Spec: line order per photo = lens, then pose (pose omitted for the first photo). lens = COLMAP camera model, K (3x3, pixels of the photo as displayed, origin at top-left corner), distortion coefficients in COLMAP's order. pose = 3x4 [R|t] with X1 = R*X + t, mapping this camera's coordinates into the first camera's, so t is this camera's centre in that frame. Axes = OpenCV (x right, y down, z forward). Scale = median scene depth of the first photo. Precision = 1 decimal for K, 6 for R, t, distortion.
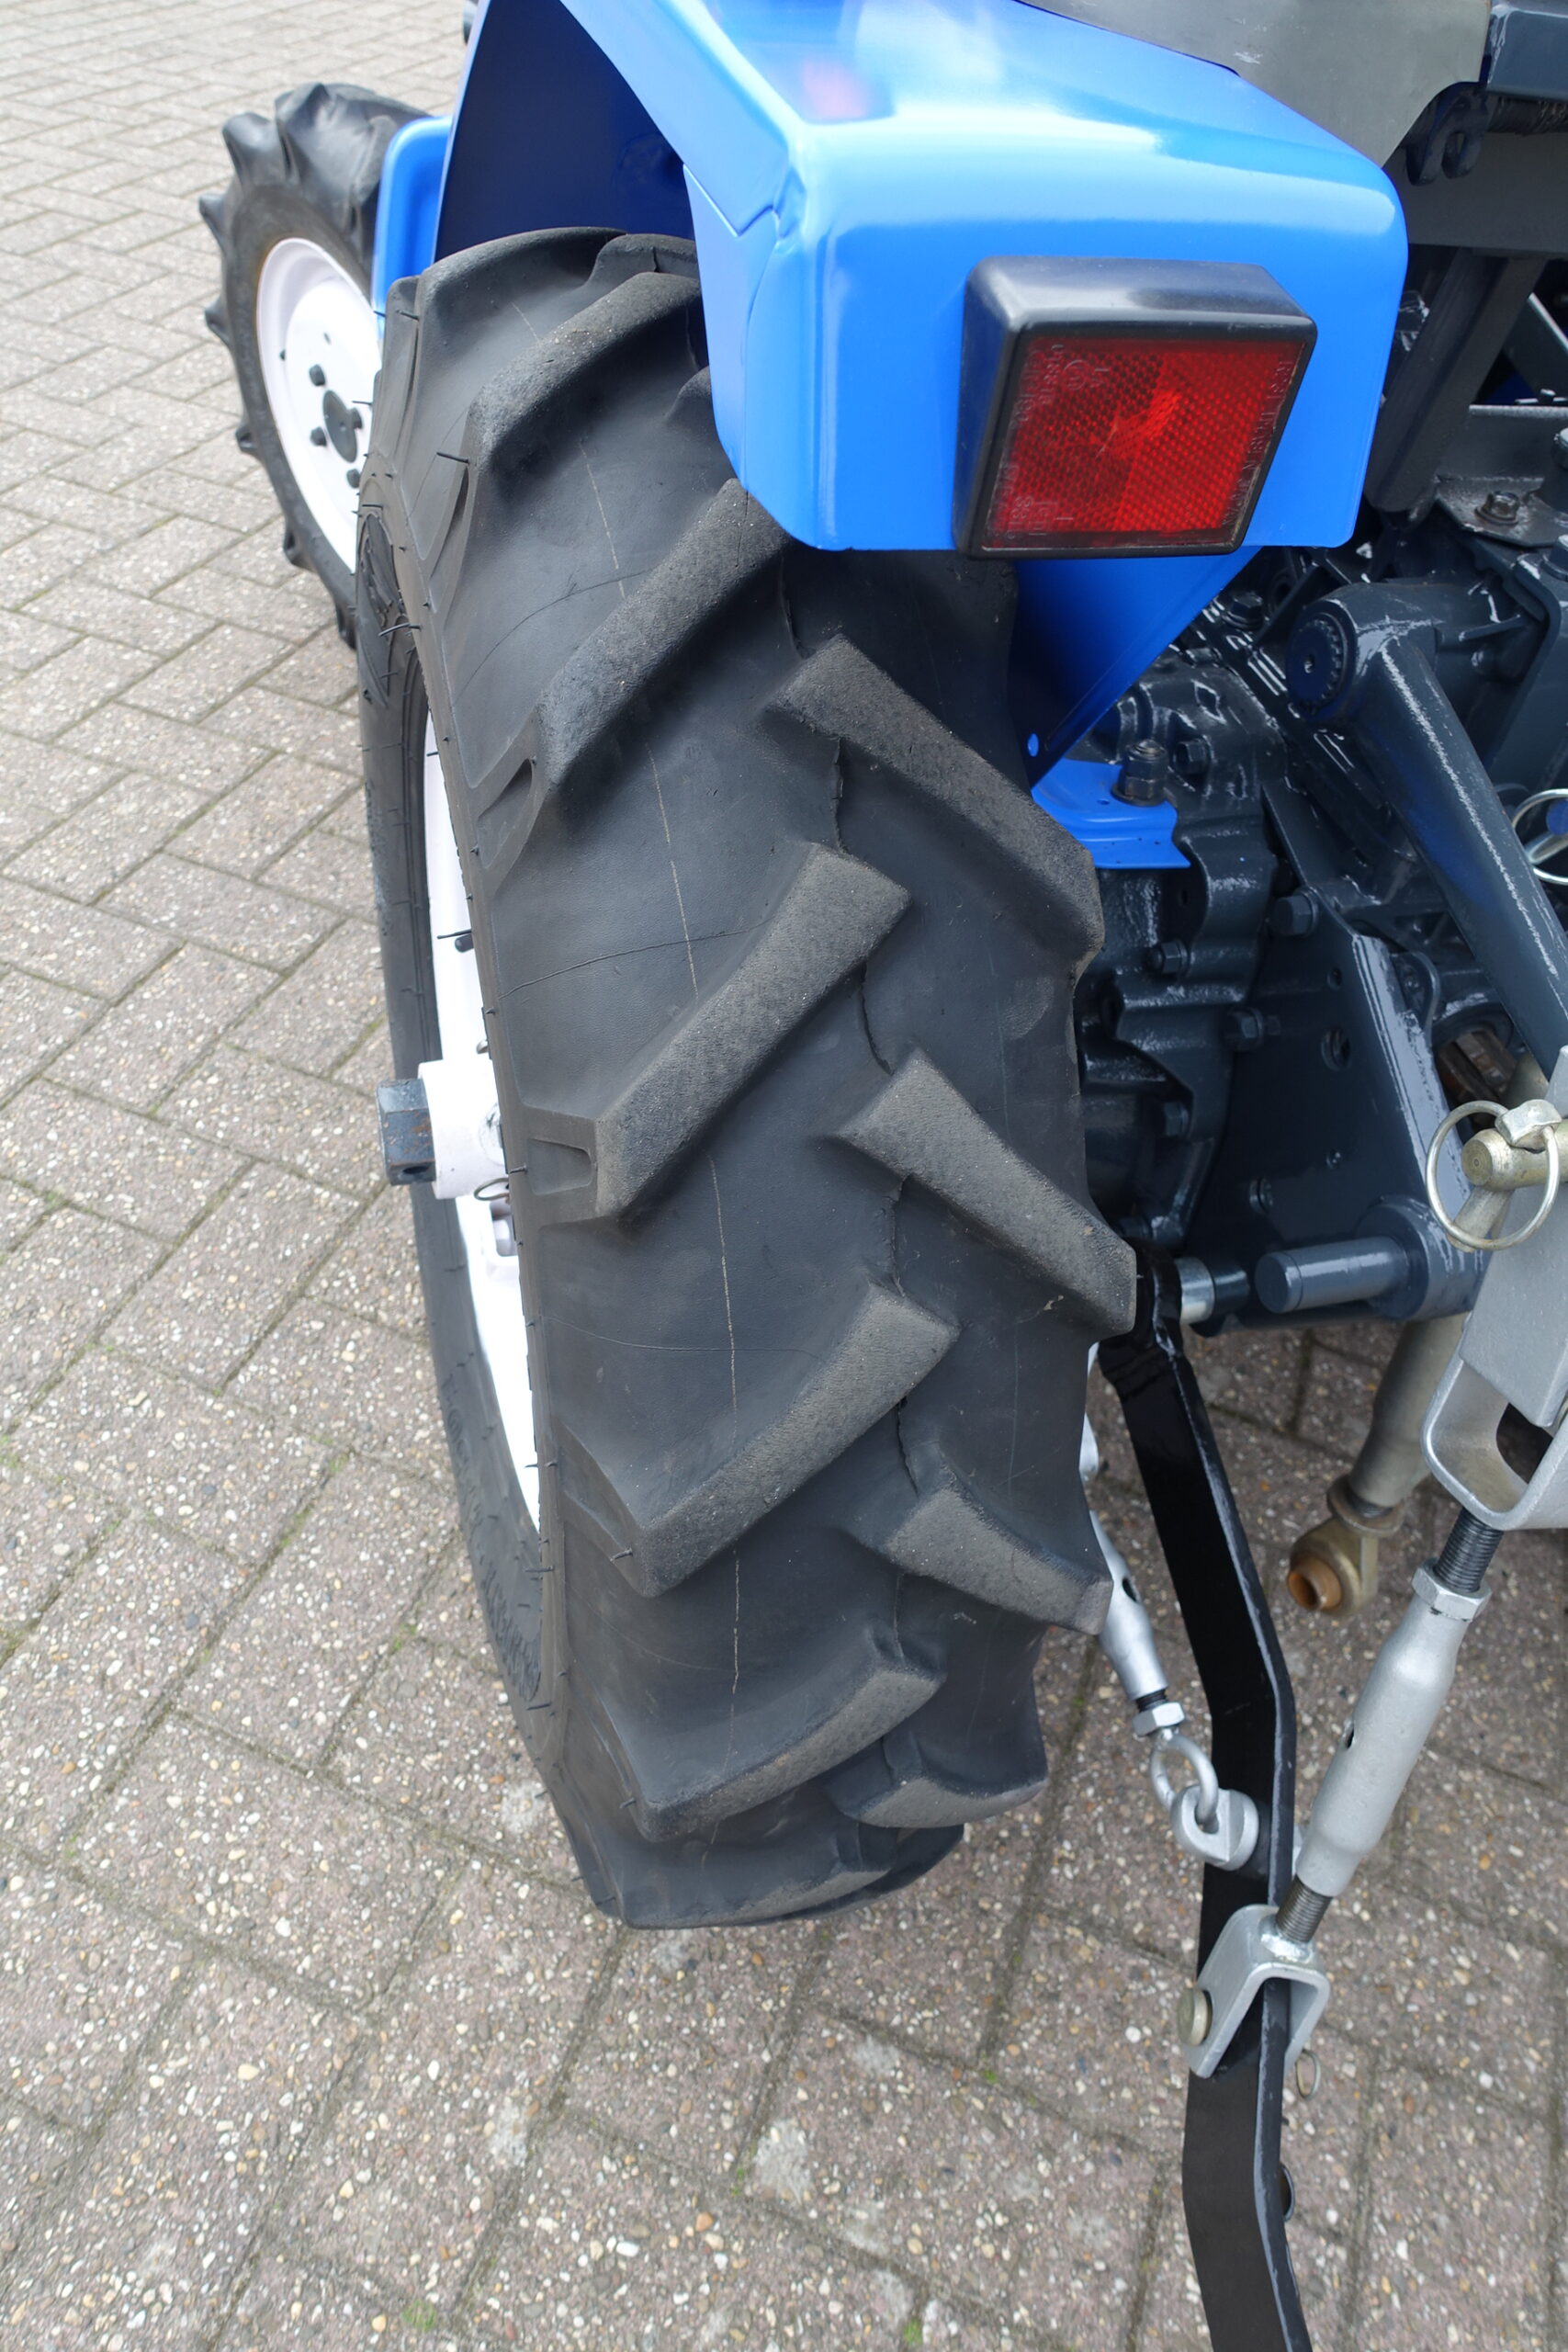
lens RADIAL K [[1607.3, 0, 786.8], [0, 1607.3, 1173.2], [0, 0, 1]] dist [-0.004623, -0.002023]
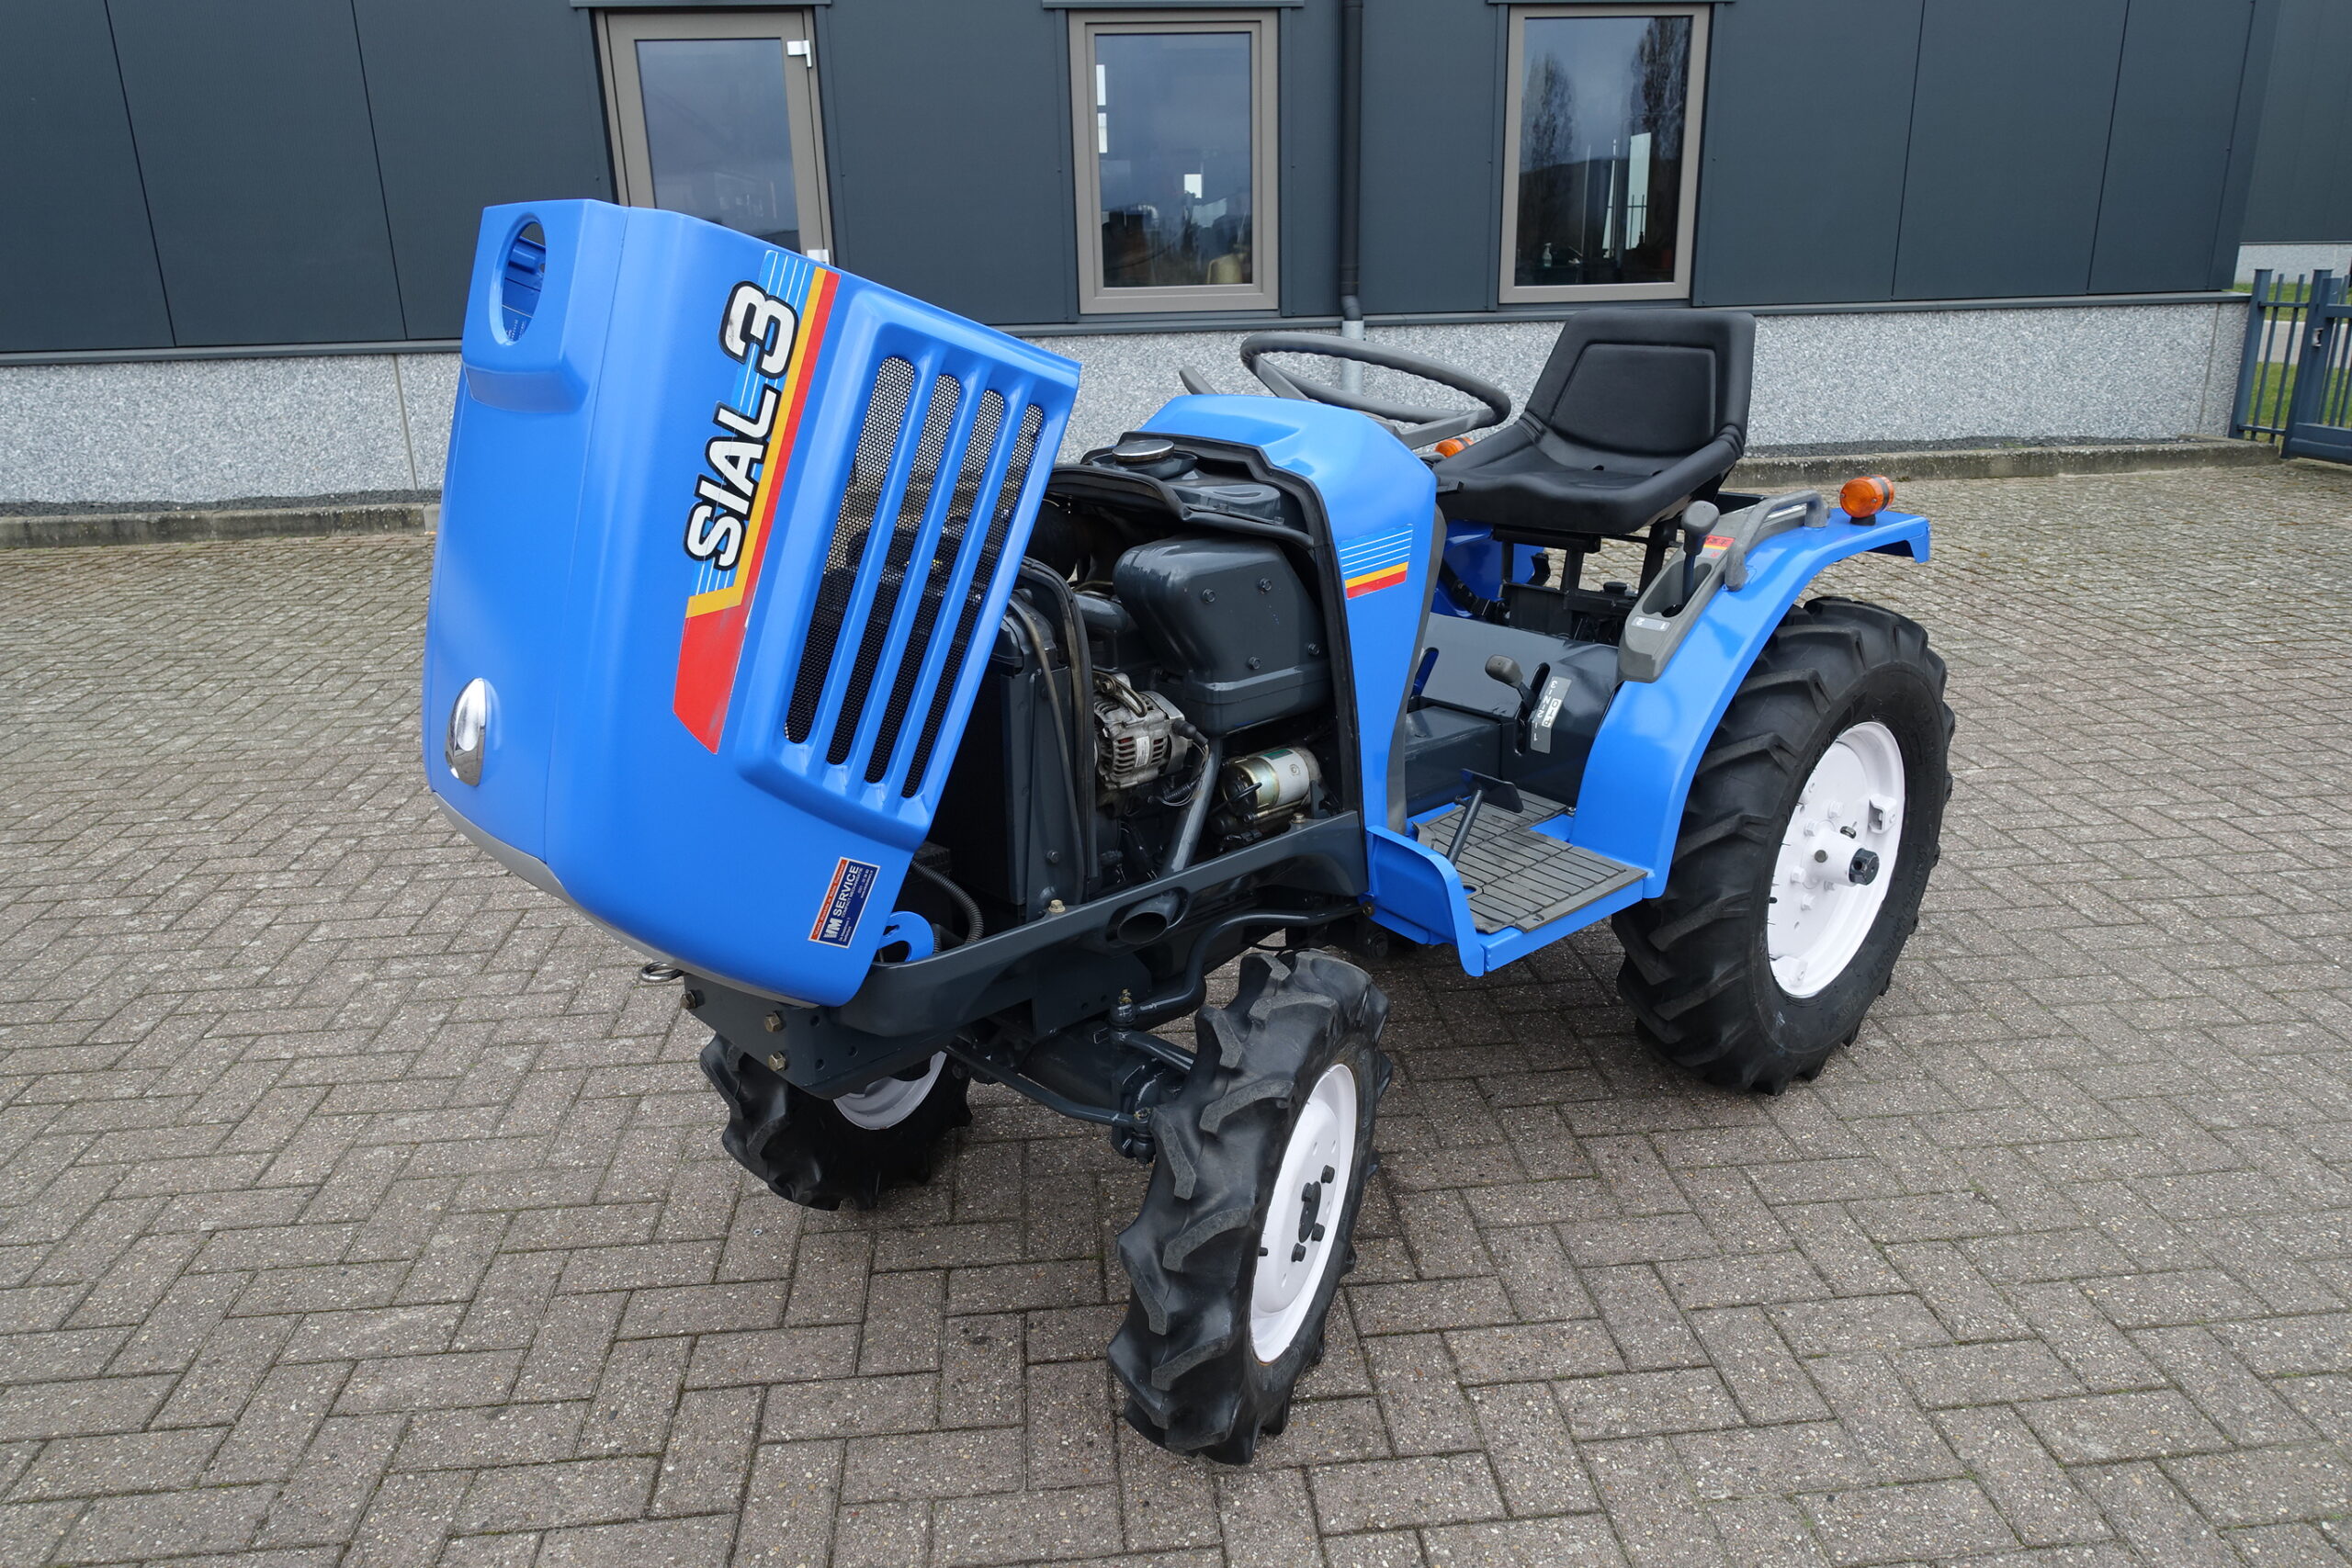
lens RADIAL K [[1622.0, 0, 1176.2], [0, 1622.0, 779.7], [0, 0, 1]] dist [0.000235, -0.002133]
pose [[-0.434055, -0.390573, 0.811818, -1.722476], [0.621212, 0.522867, 0.583700, -2.223368], [-0.652450, 0.757669, 0.015676, 1.375109]]
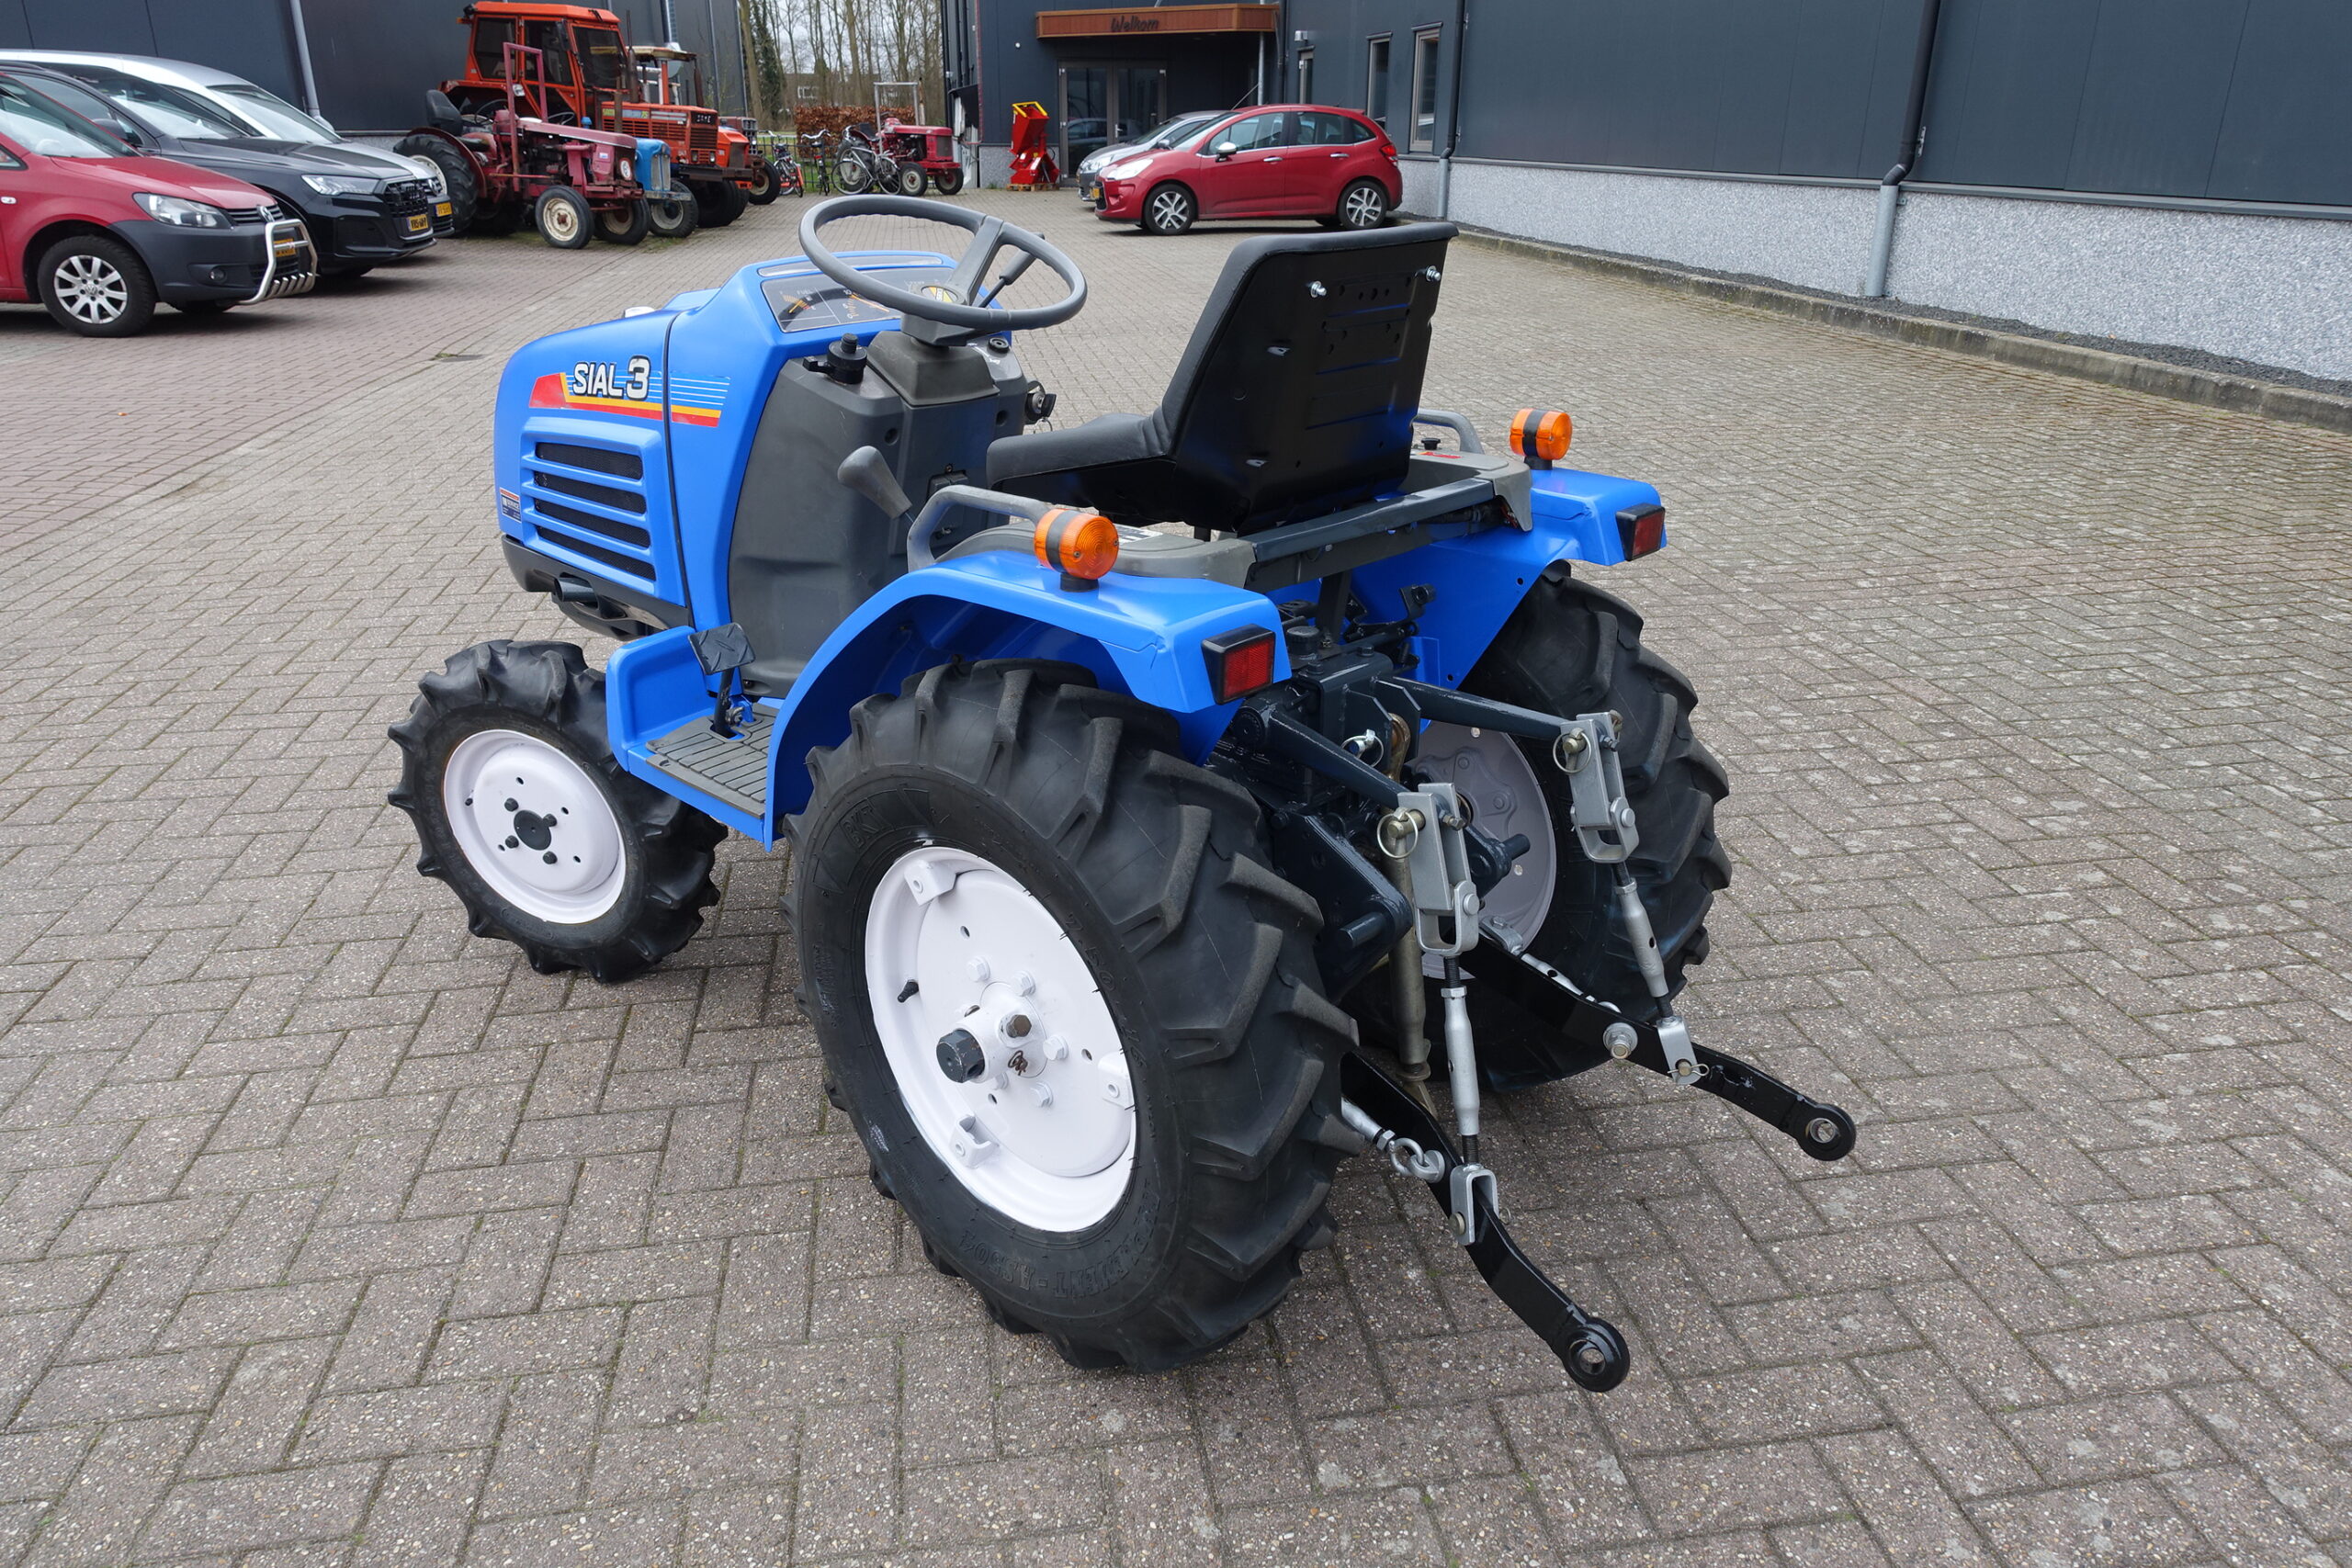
lens RADIAL K [[1615.7, 0, 1178.5], [0, 1615.7, 785.3], [0, 0, 1]] dist [0.004795, -0.003738]
pose [[0.862561, -0.302545, 0.405531, -0.603310], [0.430658, 0.859721, -0.274614, 0.304082], [-0.265560, 0.411517, 0.871855, -0.858677]]
